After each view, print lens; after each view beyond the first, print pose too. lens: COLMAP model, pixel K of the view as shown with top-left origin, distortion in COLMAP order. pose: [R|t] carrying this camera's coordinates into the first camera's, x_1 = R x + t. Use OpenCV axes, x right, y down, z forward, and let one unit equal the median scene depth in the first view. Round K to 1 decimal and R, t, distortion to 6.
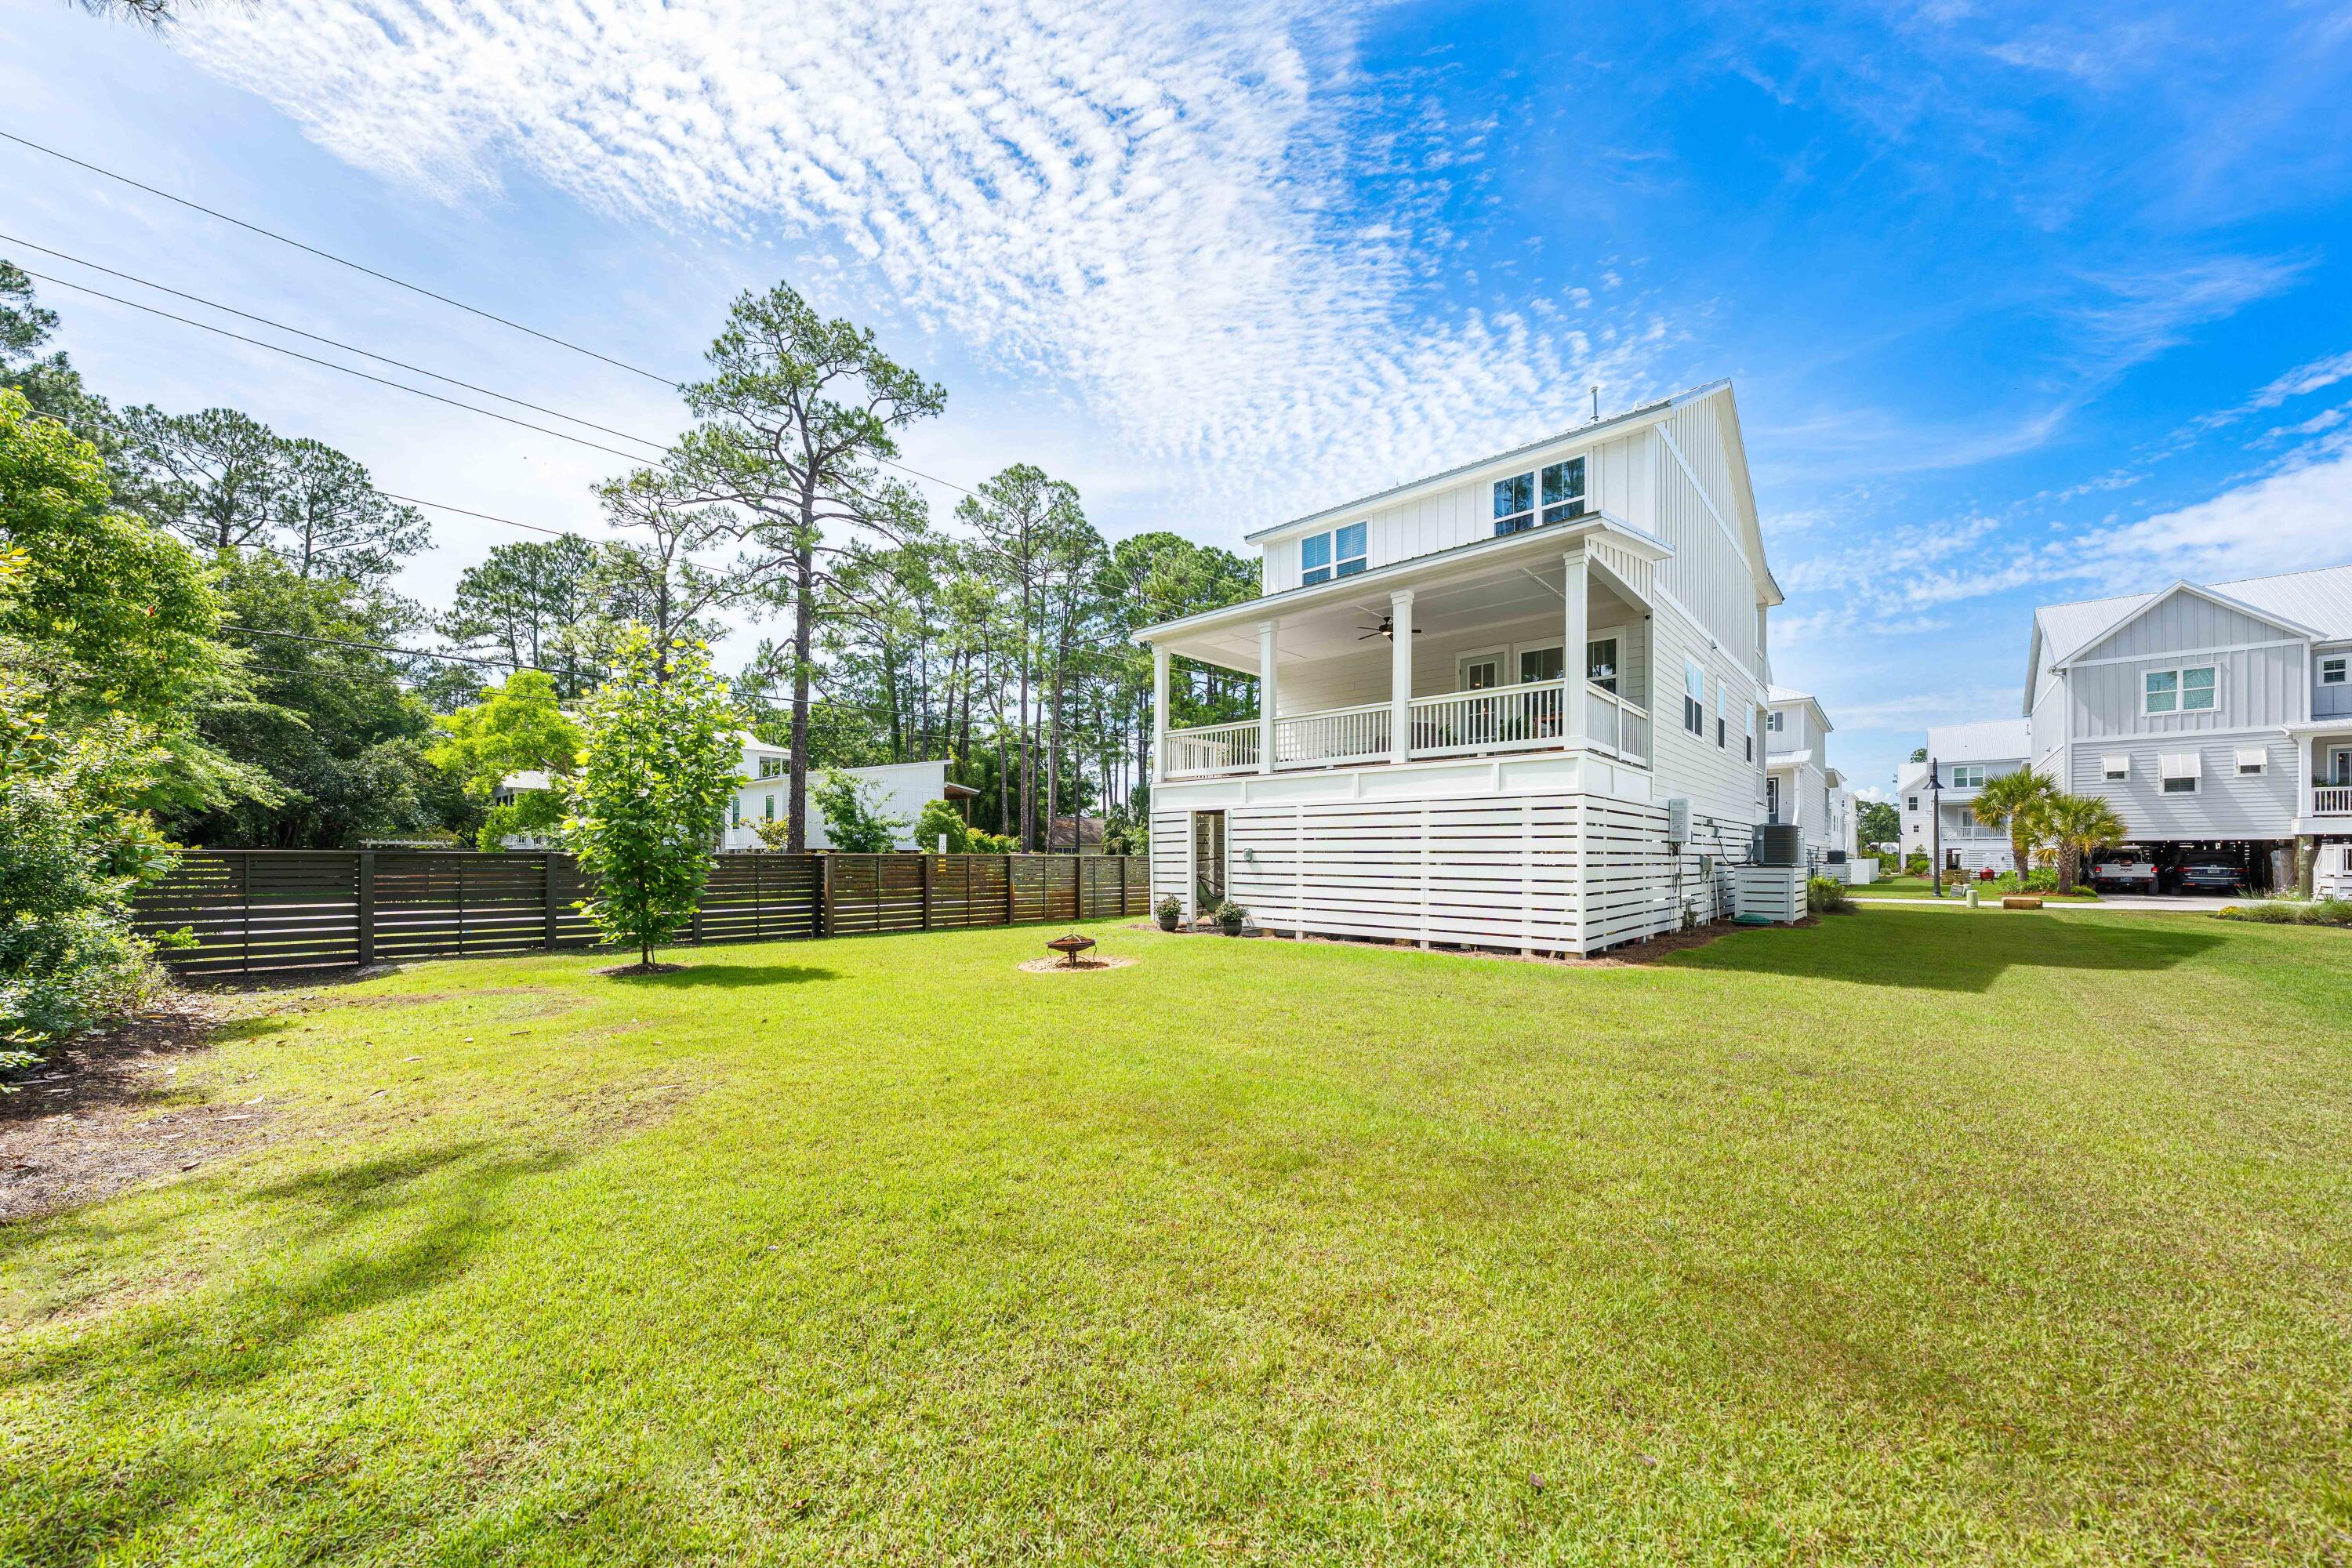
lens RADIAL K [[821.9, 0, 1176.0], [0, 821.9, 836.8], [0, 0, 1]] dist [-0.001231, -0.000051]
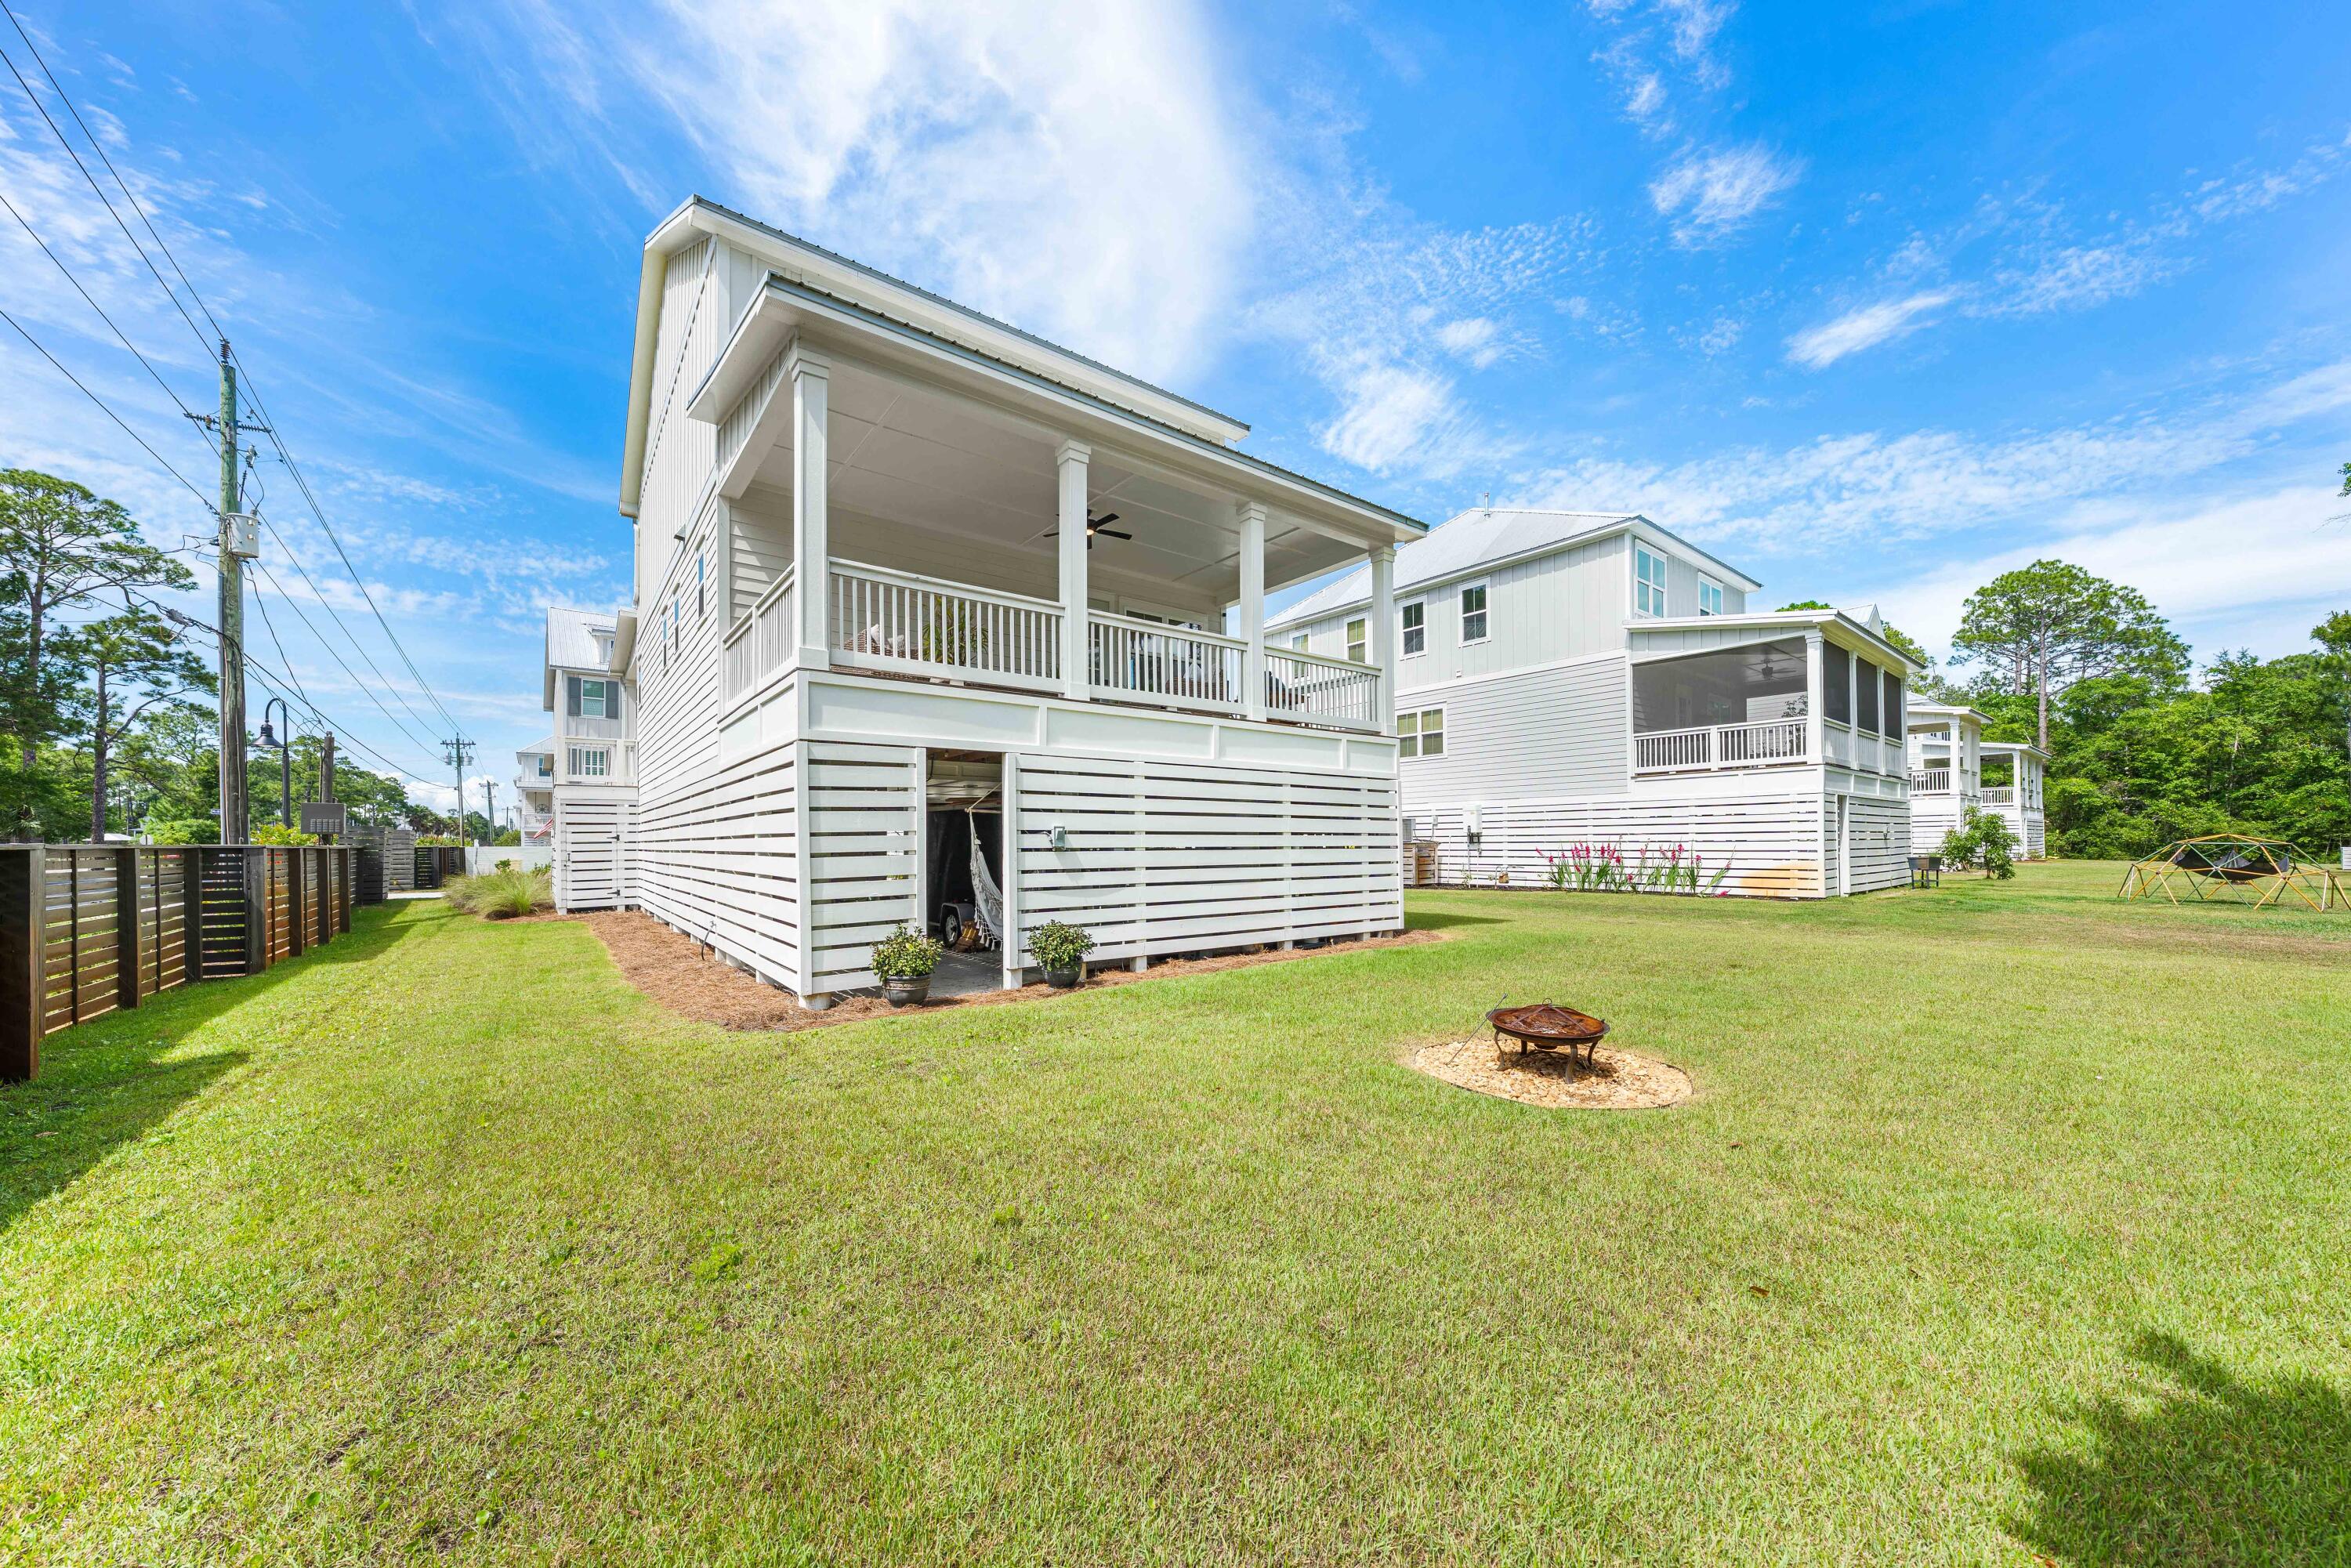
lens RADIAL K [[832.4, 0, 1175.5], [0, 832.4, 784.0], [0, 0, 1]] dist [-0.000396, -0.000010]
pose [[0.160270, 0.067770, 0.984744, -0.539286], [-0.011127, 0.997701, -0.066851, 0.026204], [-0.987010, -0.000243, 0.160656, 0.963044]]
